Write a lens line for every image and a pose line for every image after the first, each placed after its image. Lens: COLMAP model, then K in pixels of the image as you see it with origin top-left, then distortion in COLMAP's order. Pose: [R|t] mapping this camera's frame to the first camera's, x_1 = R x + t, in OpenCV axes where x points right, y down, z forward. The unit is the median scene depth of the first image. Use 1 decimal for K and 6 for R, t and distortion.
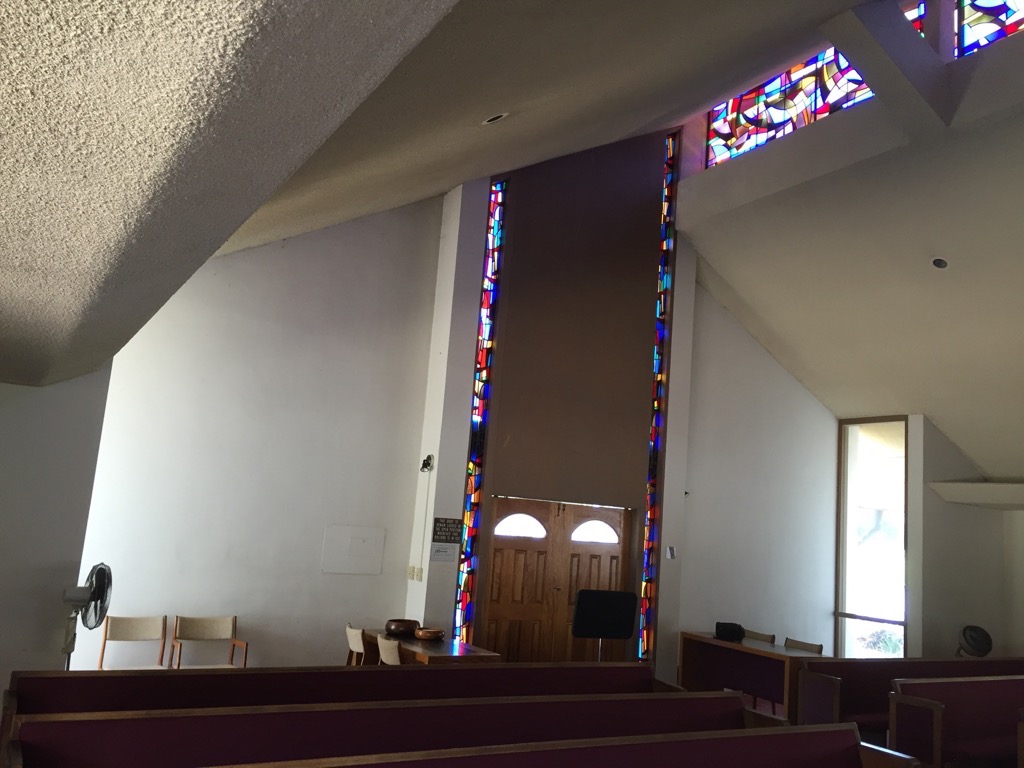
lens RADIAL K [[879.9, 0, 512.0], [0, 879.9, 384.0], [0, 0, 1]] dist [0.082682, -0.115895]
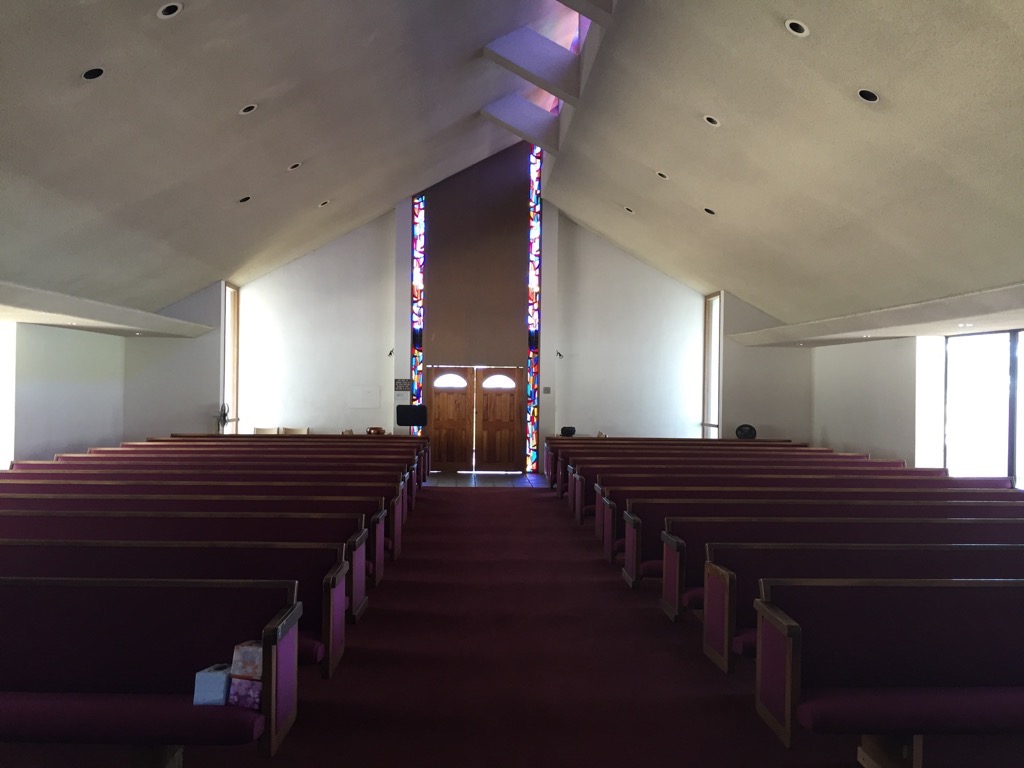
lens RADIAL K [[879.9, 0, 512.0], [0, 879.9, 384.0], [0, 0, 1]] dist [0.082682, -0.115895]
pose [[0.885535, -0.064683, -0.460048, 0.982403], [0.125542, 0.986736, 0.102916, -0.009244], [0.447289, -0.148890, 0.881910, -0.596694]]
